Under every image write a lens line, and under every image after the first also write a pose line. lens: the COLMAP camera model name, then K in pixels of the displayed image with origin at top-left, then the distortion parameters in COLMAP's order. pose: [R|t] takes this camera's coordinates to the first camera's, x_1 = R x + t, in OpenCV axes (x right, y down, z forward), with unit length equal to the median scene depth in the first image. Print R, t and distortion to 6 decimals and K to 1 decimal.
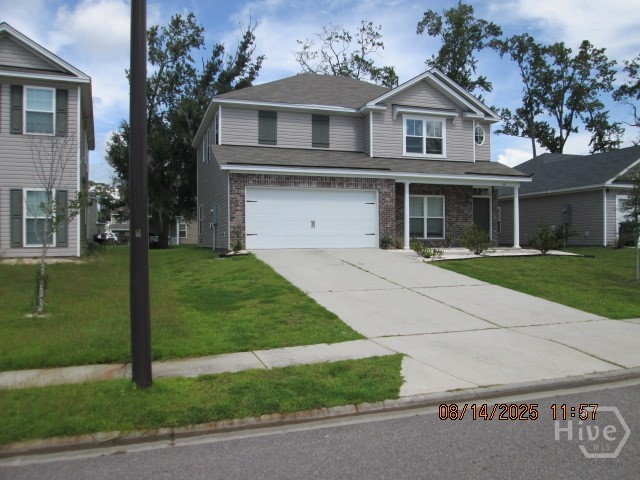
lens RADIAL K [[533.3, 0, 320.0], [0, 533.3, 240.0], [0, 0, 1]] dist [-0.035106, -0.002112]
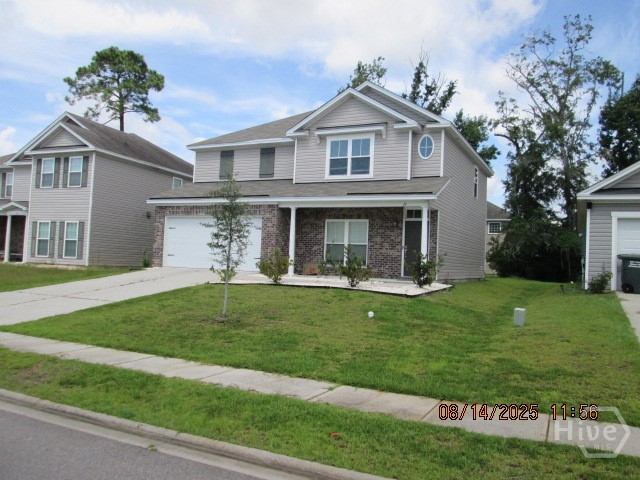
lens RADIAL K [[533.3, 0, 320.0], [0, 533.3, 240.0], [0, 0, 1]] dist [-0.035106, -0.002112]
pose [[0.702156, 0.003093, -0.712017, 0.828957], [-0.047031, 0.998008, -0.042044, -0.008053], [0.710469, 0.063008, 0.700903, 0.324064]]
